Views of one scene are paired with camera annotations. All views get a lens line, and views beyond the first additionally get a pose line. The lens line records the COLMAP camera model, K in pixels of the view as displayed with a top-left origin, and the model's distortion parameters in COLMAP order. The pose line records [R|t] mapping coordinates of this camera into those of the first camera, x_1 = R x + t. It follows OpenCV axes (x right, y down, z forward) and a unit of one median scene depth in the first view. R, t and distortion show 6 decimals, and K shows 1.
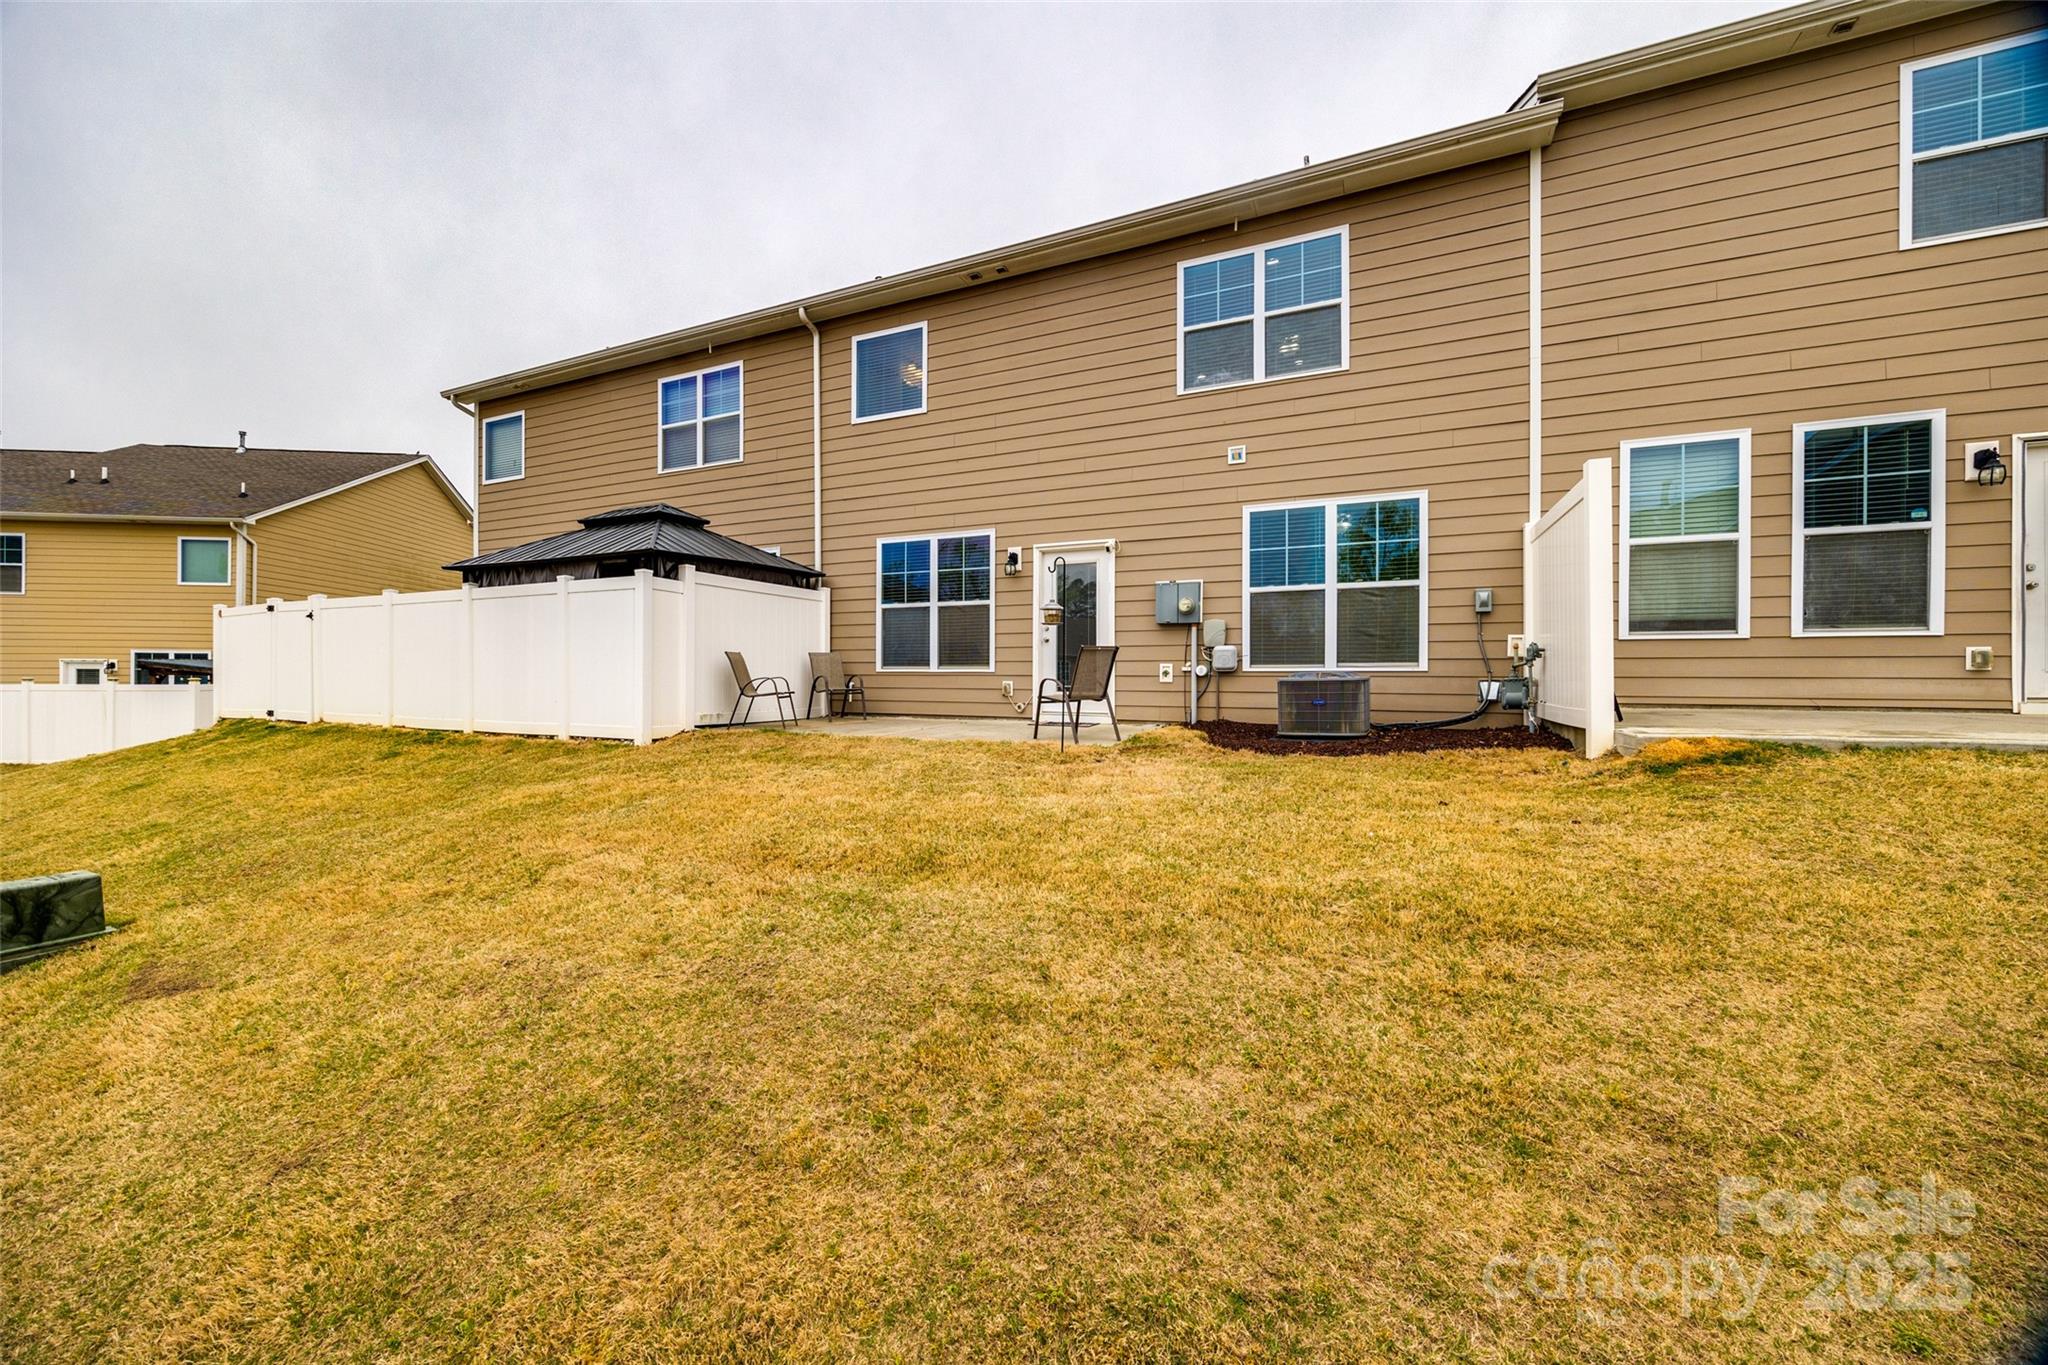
lens RADIAL K [[783.0, 0, 1000.0], [0, 783.0, 673.4], [0, 0, 1]] dist [-0.002798, -0.000174]
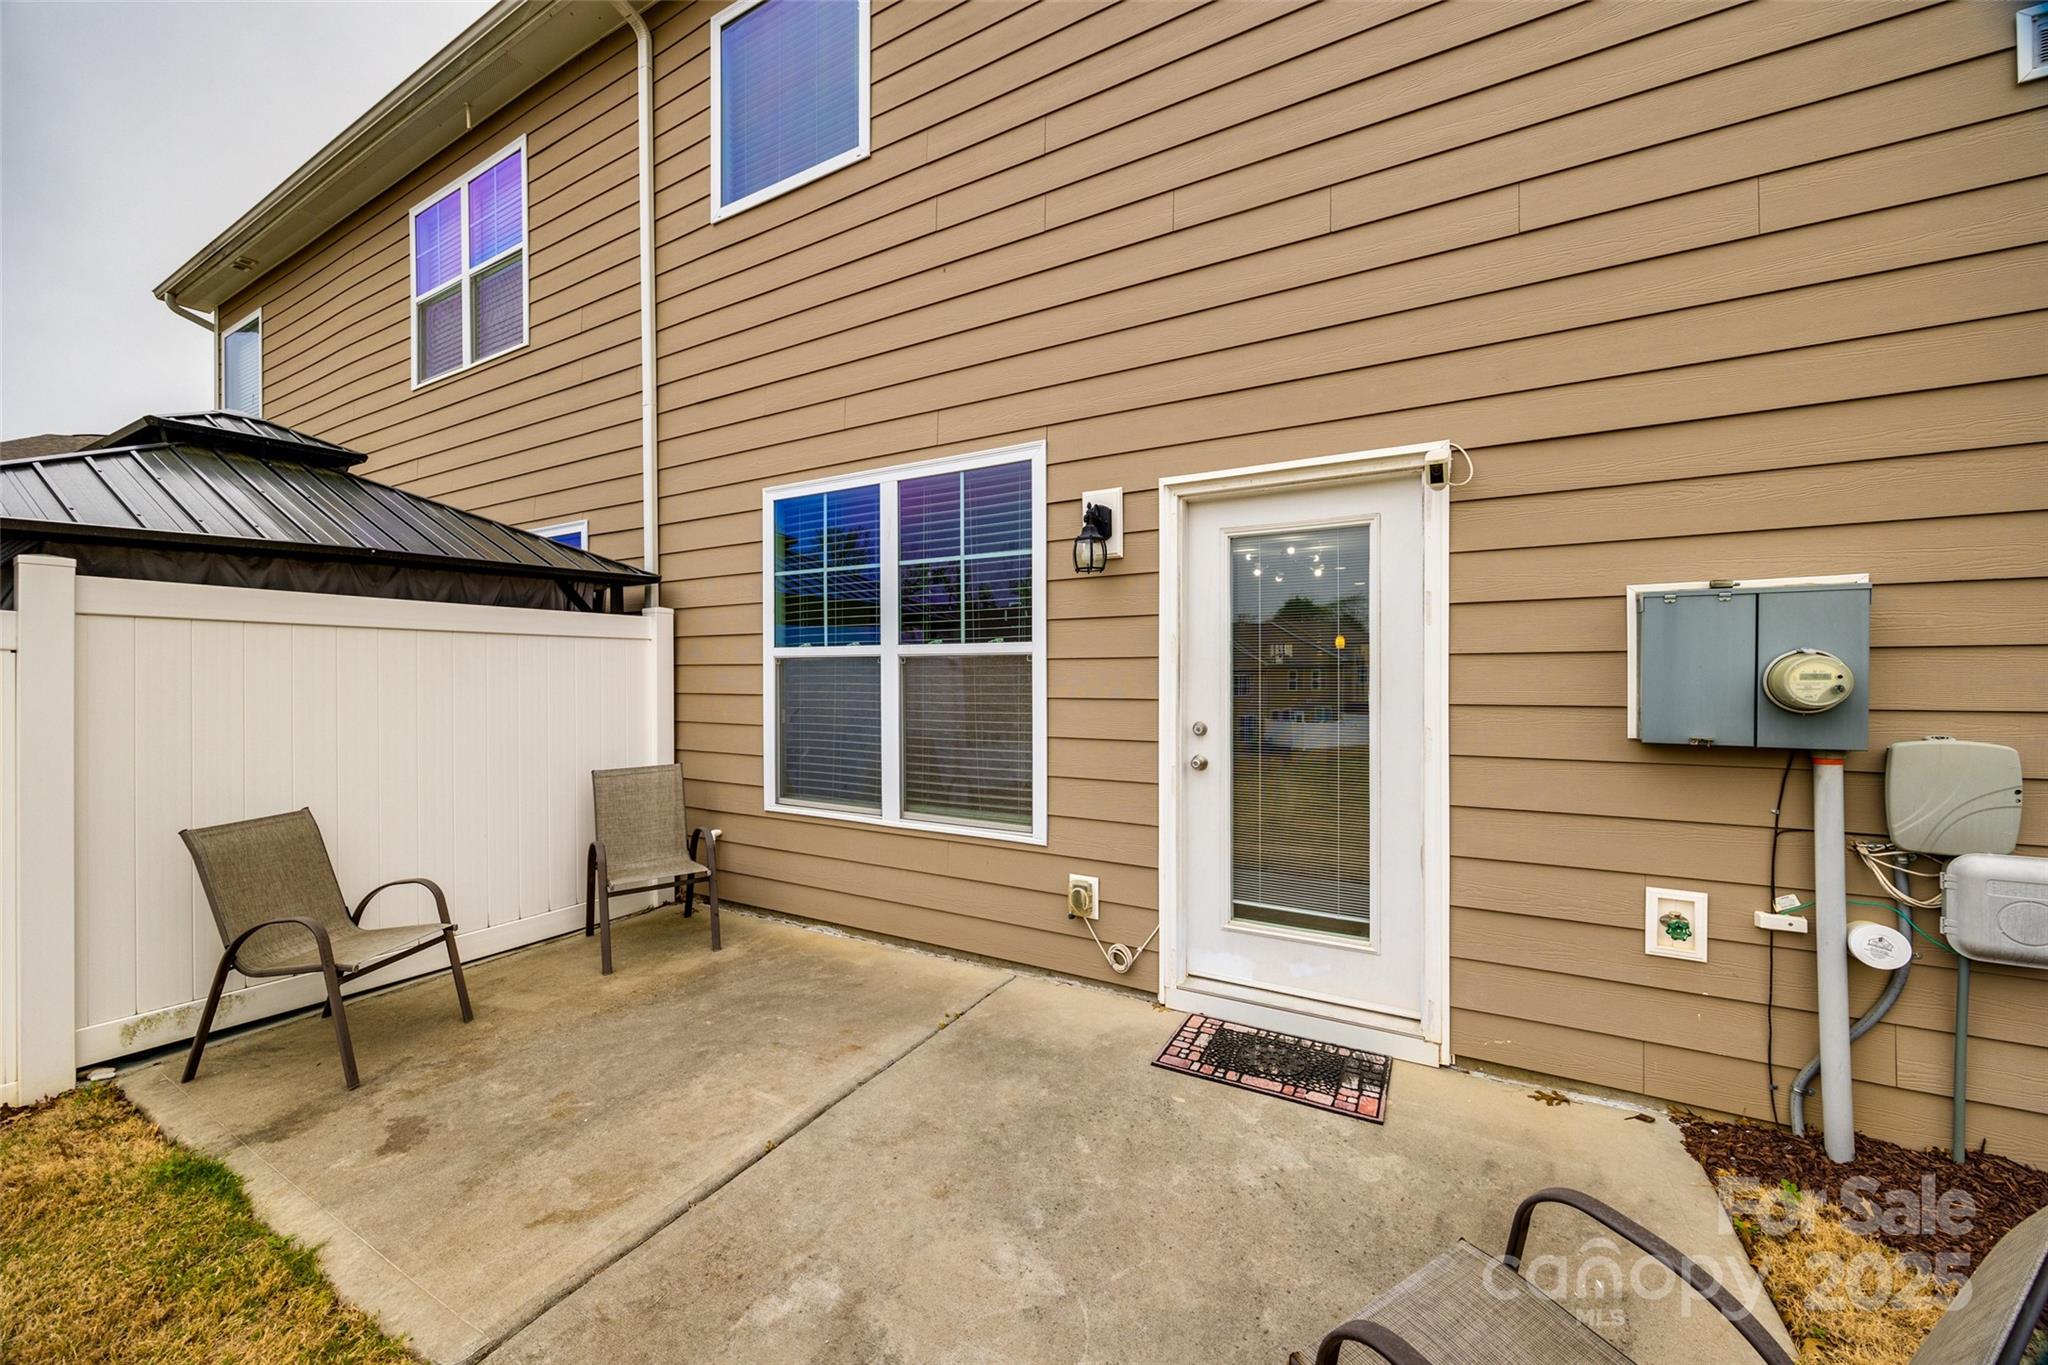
lens RADIAL K [[783.0, 0, 1000.0], [0, 783.0, 673.4], [0, 0, 1]] dist [-0.002798, -0.000174]
pose [[0.995517, -0.005750, -0.094403, 0.005947], [0.006036, 0.999978, 0.002746, -0.079896], [0.094385, -0.003303, 0.995530, 0.637941]]
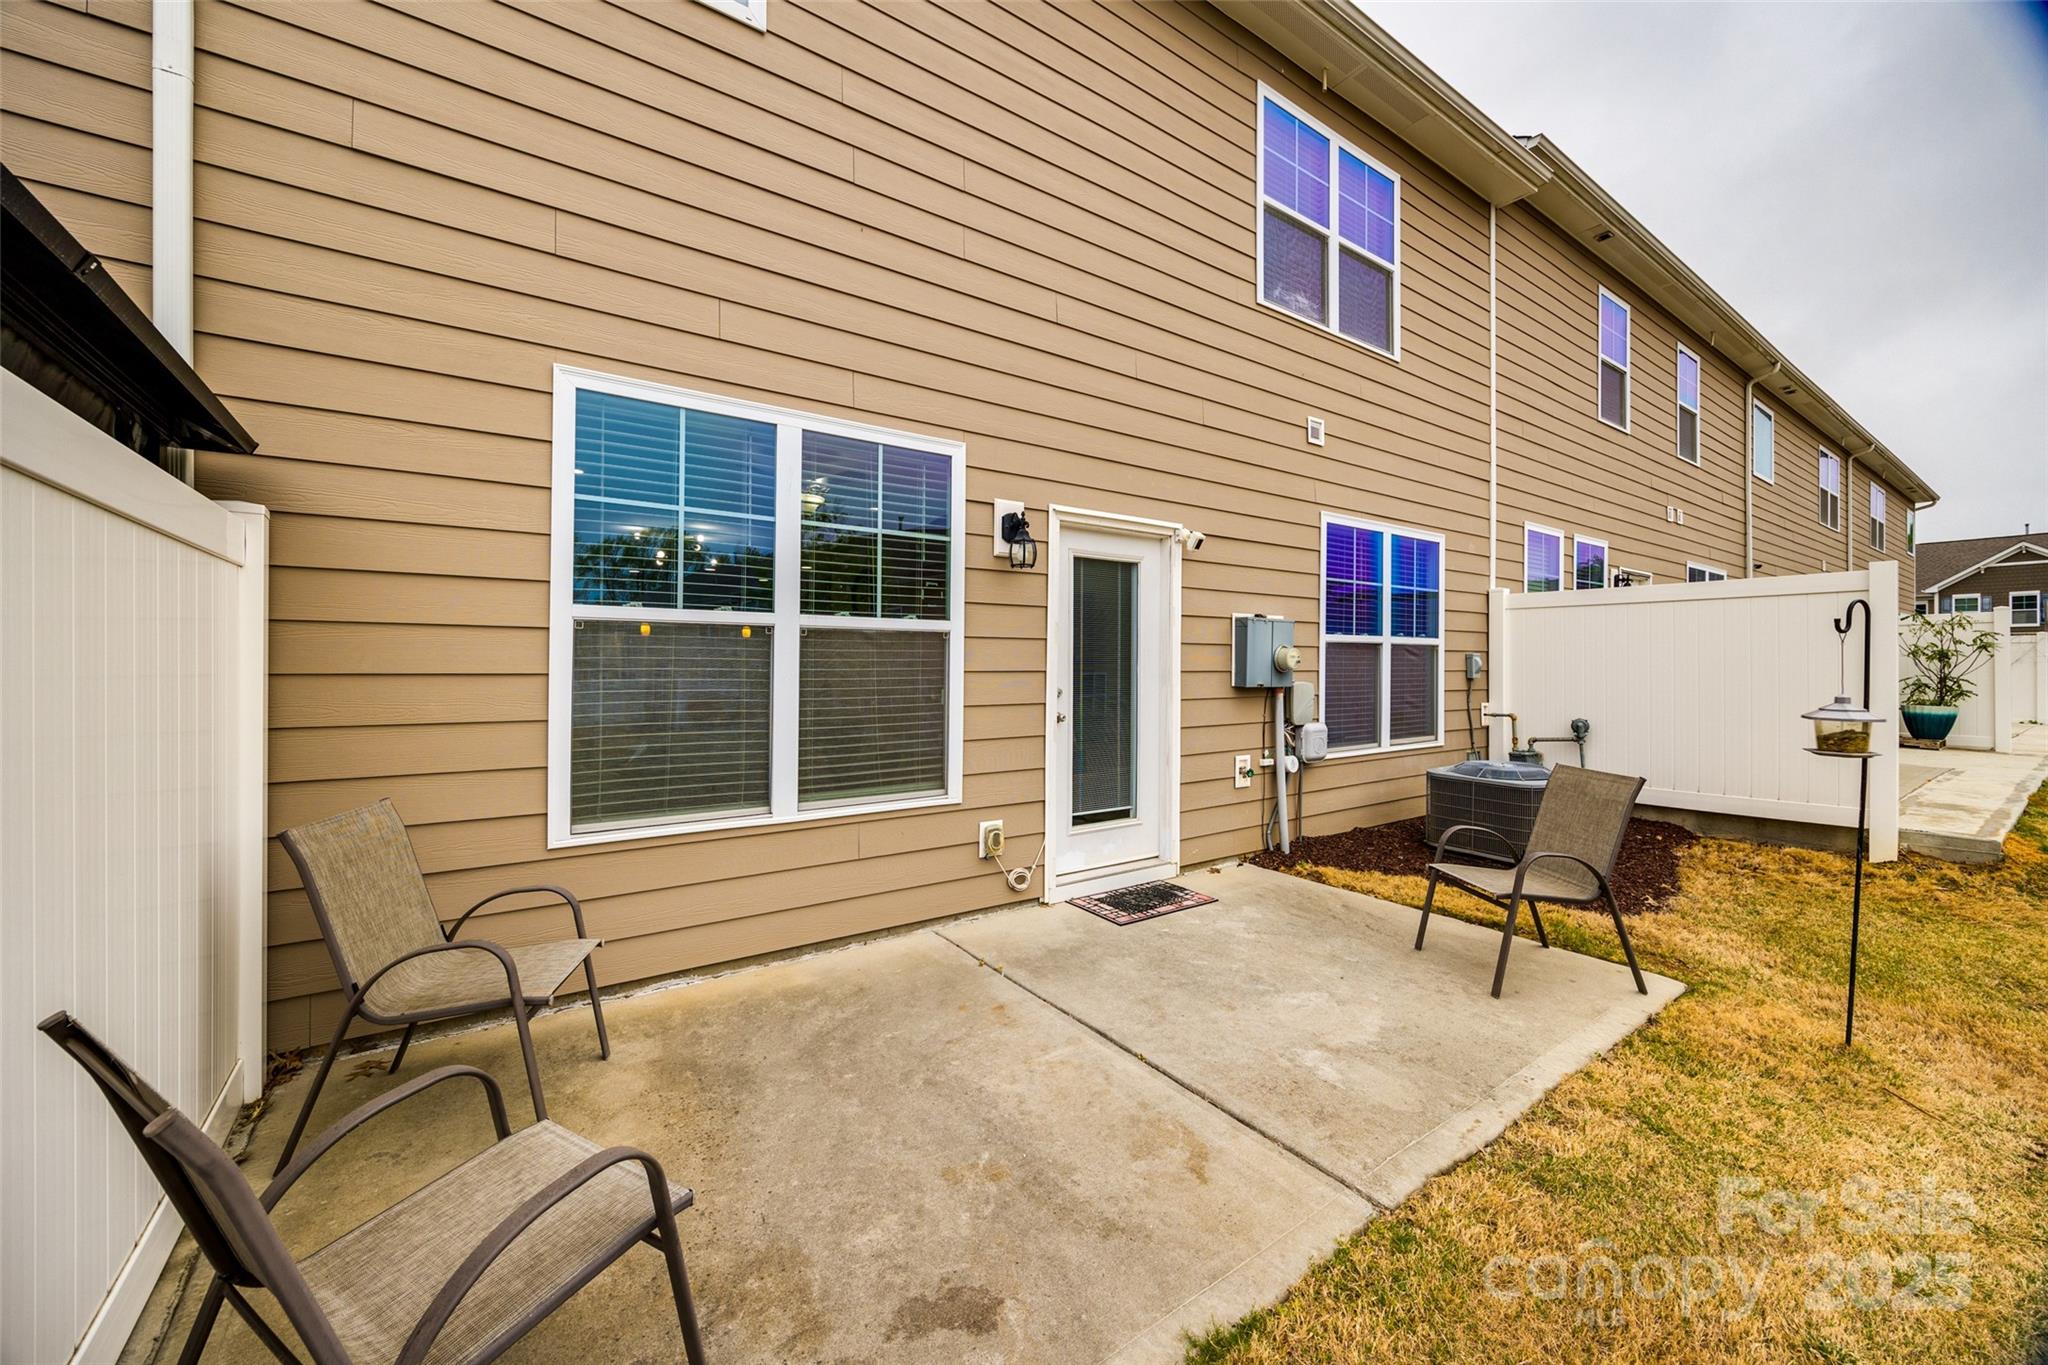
lens RADIAL K [[784.9, 0, 1030.6], [0, 784.9, 658.8], [0, 0, 1]] dist [-0.002250, 0.000067]
pose [[0.485968, 0.004141, 0.873967, -0.336084], [-0.006186, 0.999980, -0.001298, -0.073922], [-0.873955, -0.004776, 0.485984, 0.766628]]
